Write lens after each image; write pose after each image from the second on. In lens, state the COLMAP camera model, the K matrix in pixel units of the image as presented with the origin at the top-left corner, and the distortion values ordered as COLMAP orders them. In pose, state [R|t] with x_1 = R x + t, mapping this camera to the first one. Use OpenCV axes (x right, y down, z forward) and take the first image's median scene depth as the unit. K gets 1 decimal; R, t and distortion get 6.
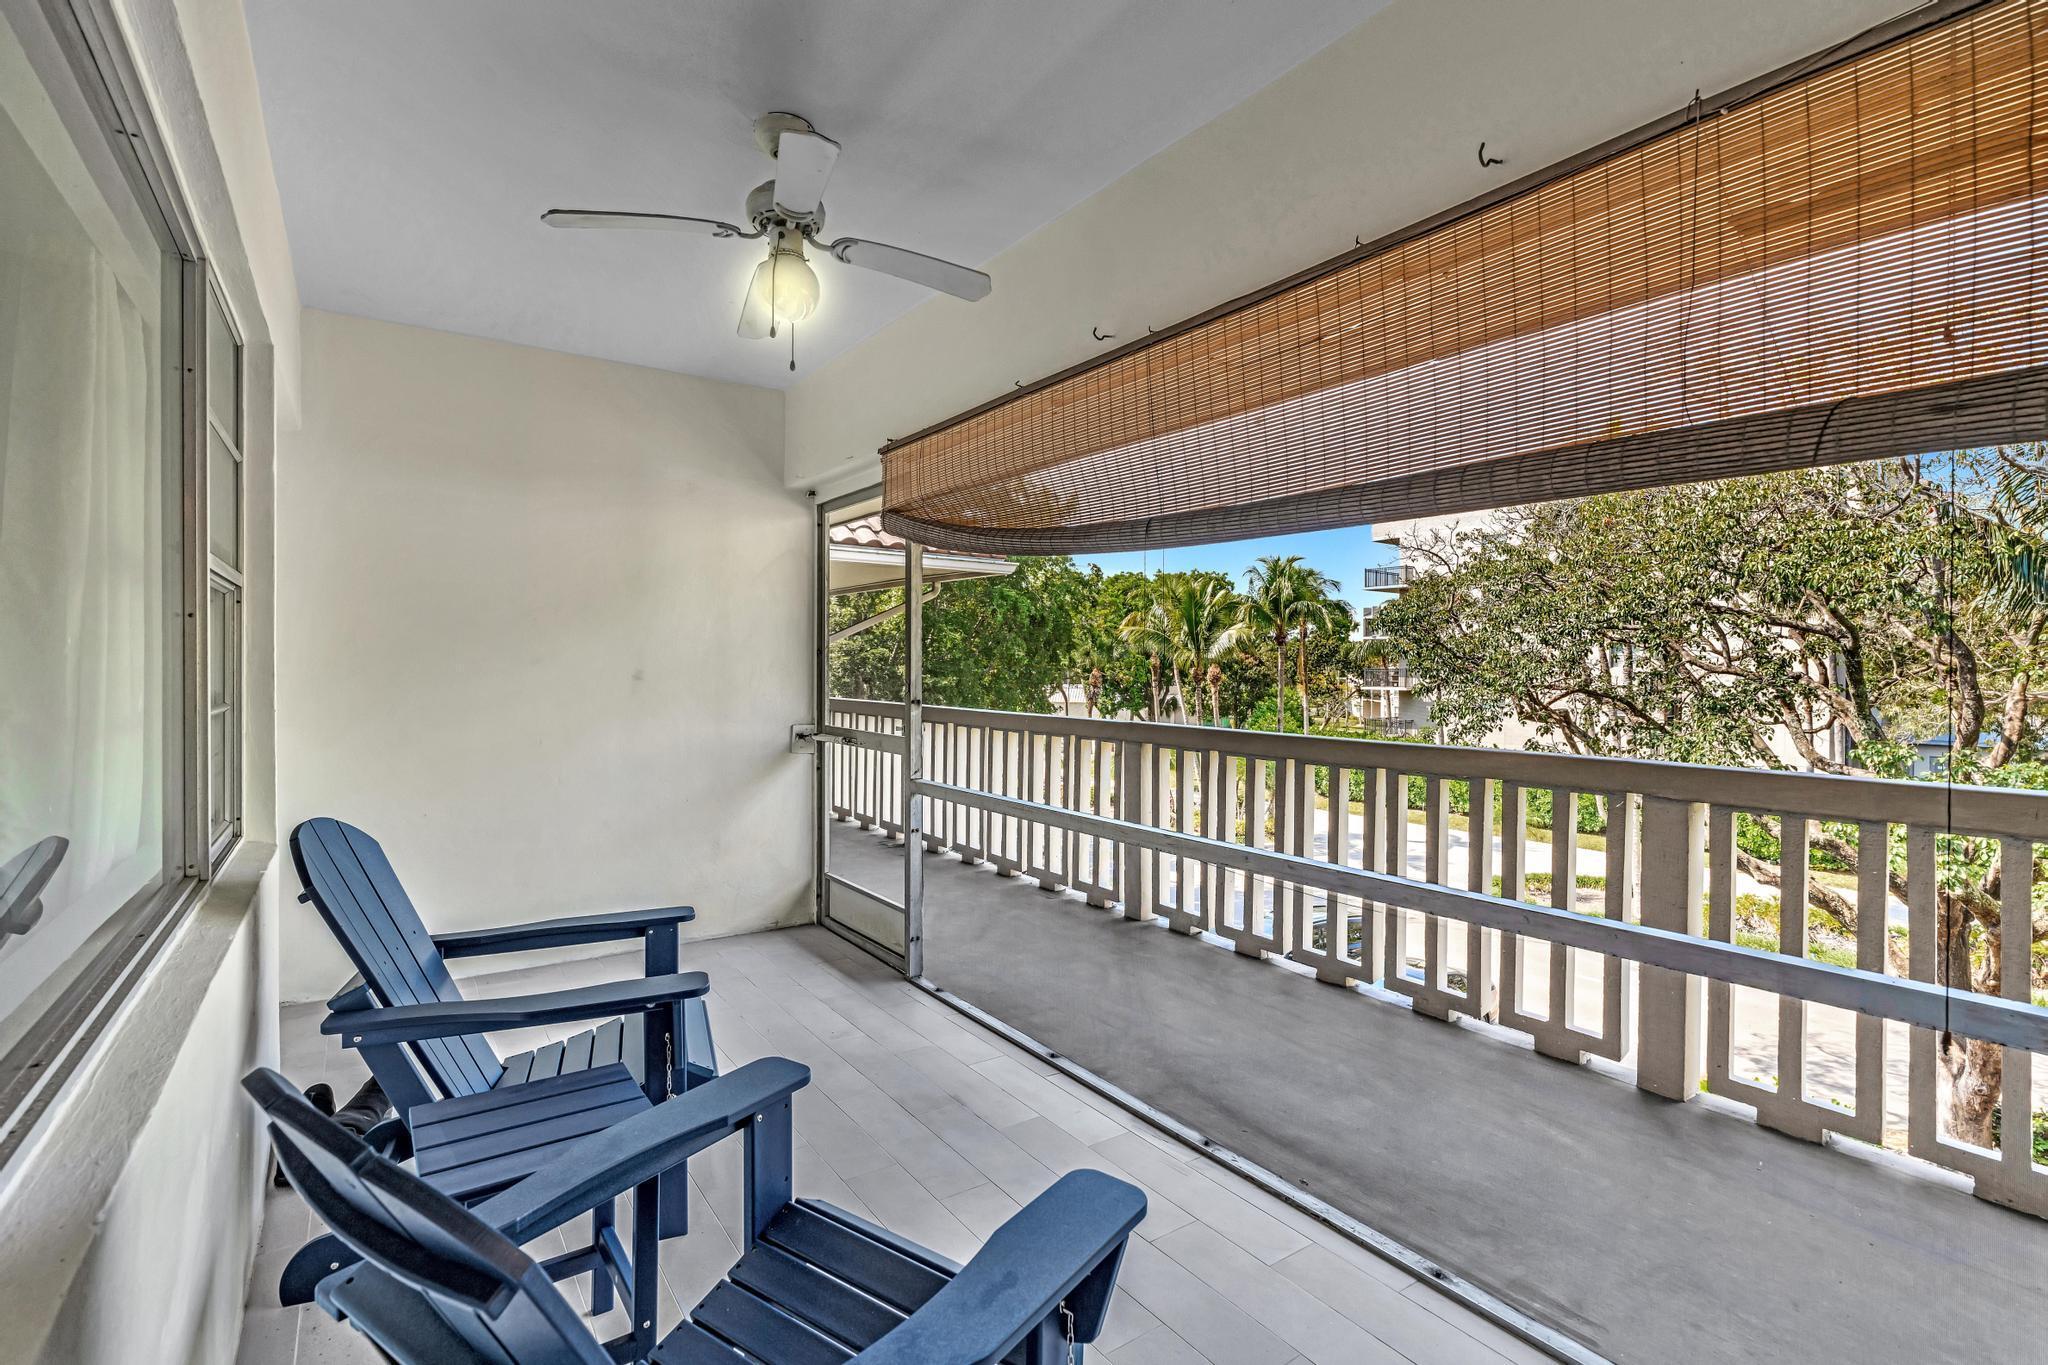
lens RADIAL K [[934.0, 0, 1021.7], [0, 934.0, 648.4], [0, 0, 1]] dist [-0.002155, -0.000127]
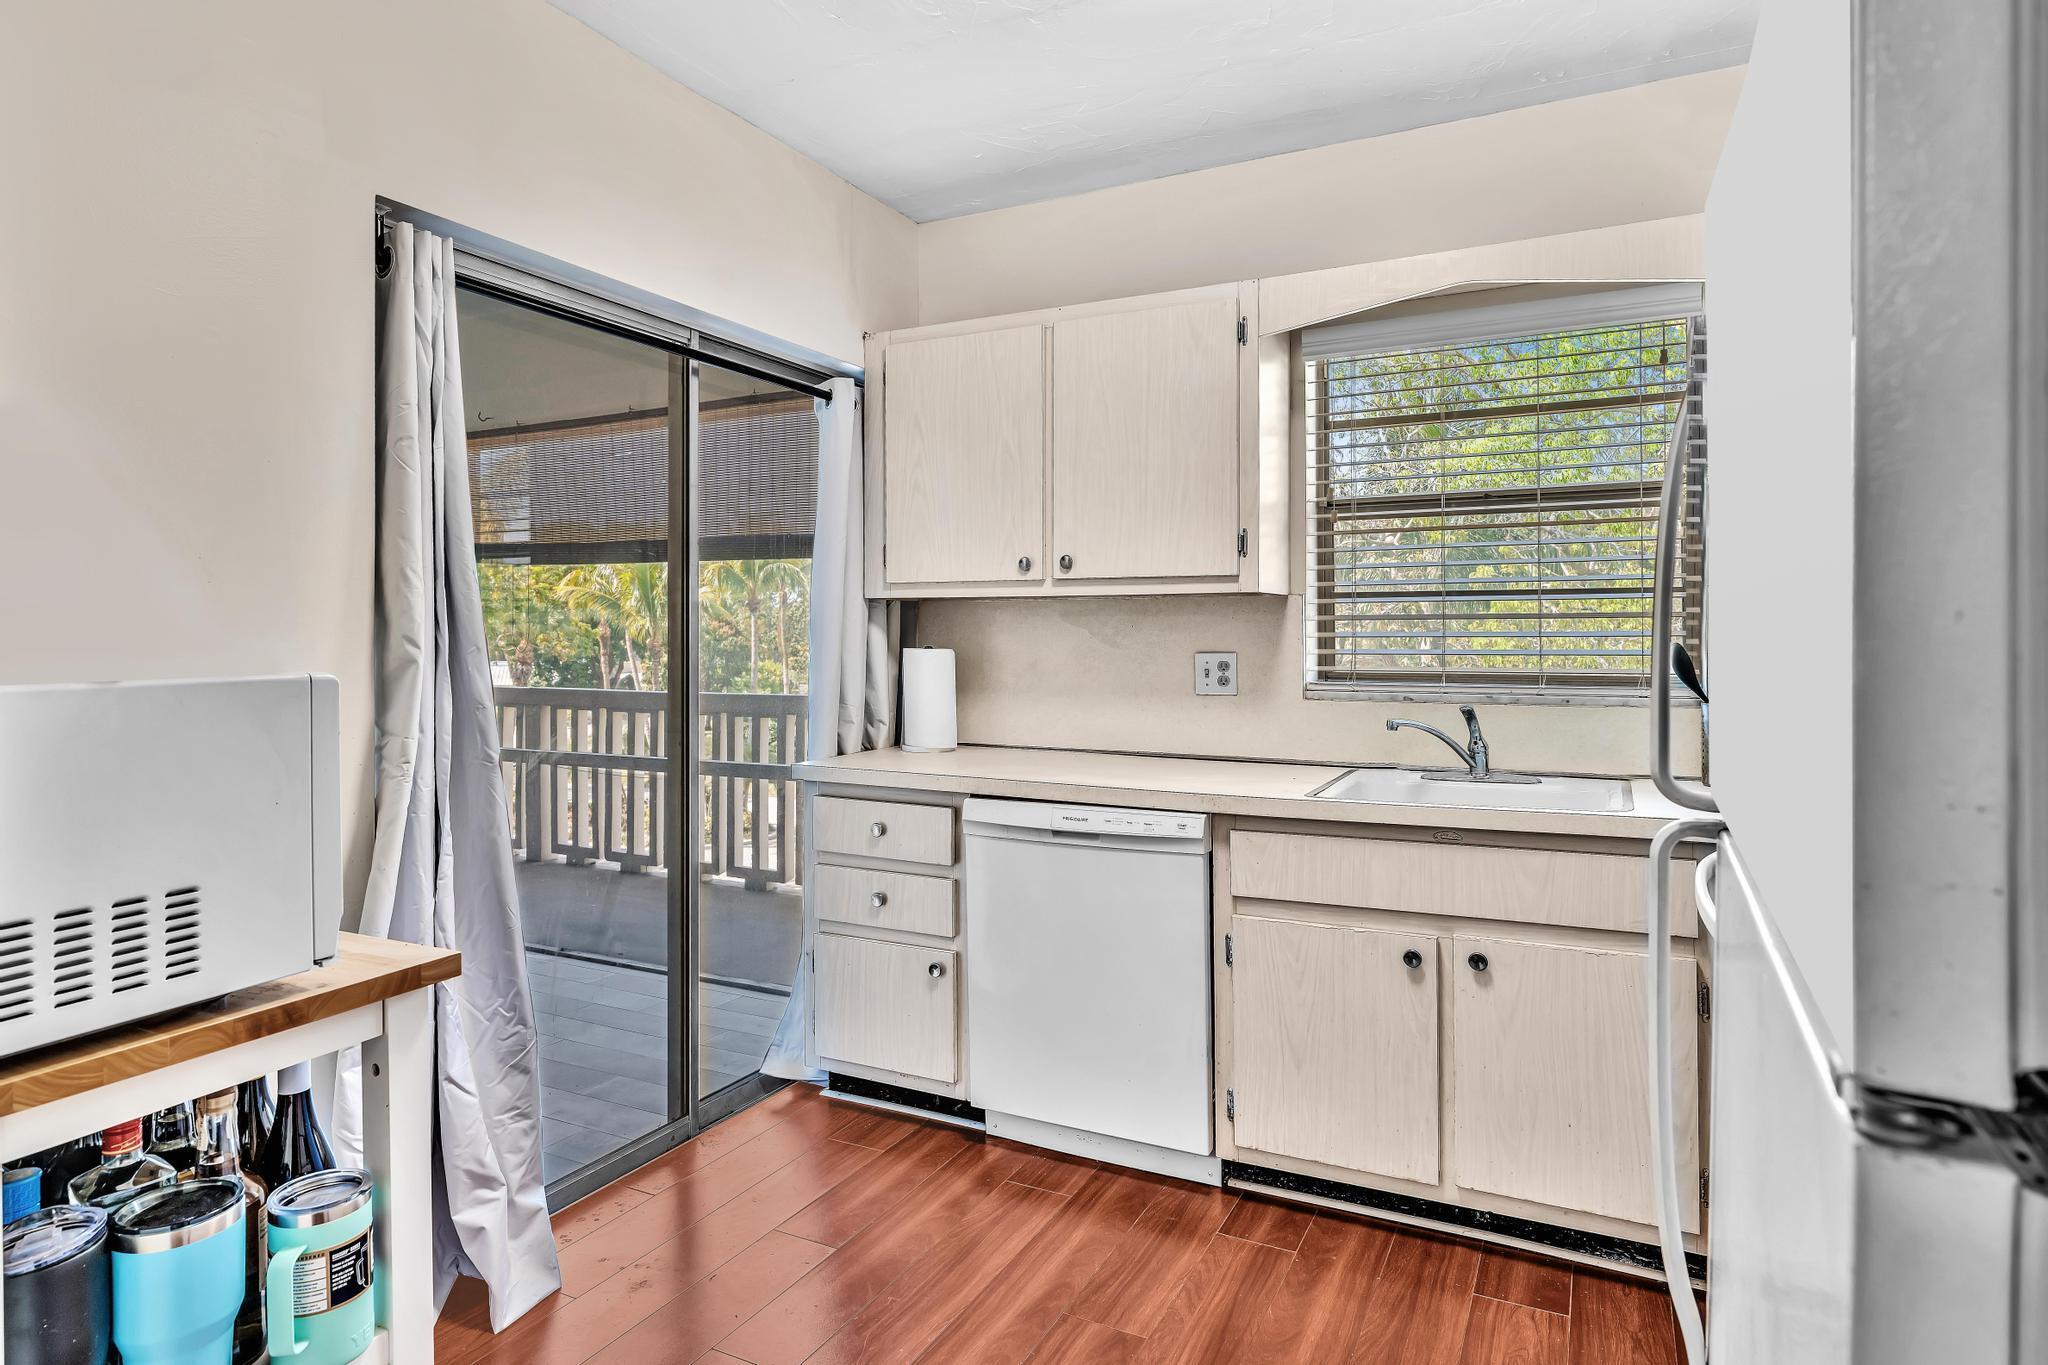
lens RADIAL K [[1205.5, 0, 1033.3], [0, 1205.5, 643.7], [0, 0, 1]] dist [0.002515, 0.002622]
pose [[0.890075, -0.008764, 0.455730, -0.001246], [-0.002951, 0.999683, 0.024989, -0.002176], [-0.455805, -0.023587, 0.889767, -0.102390]]
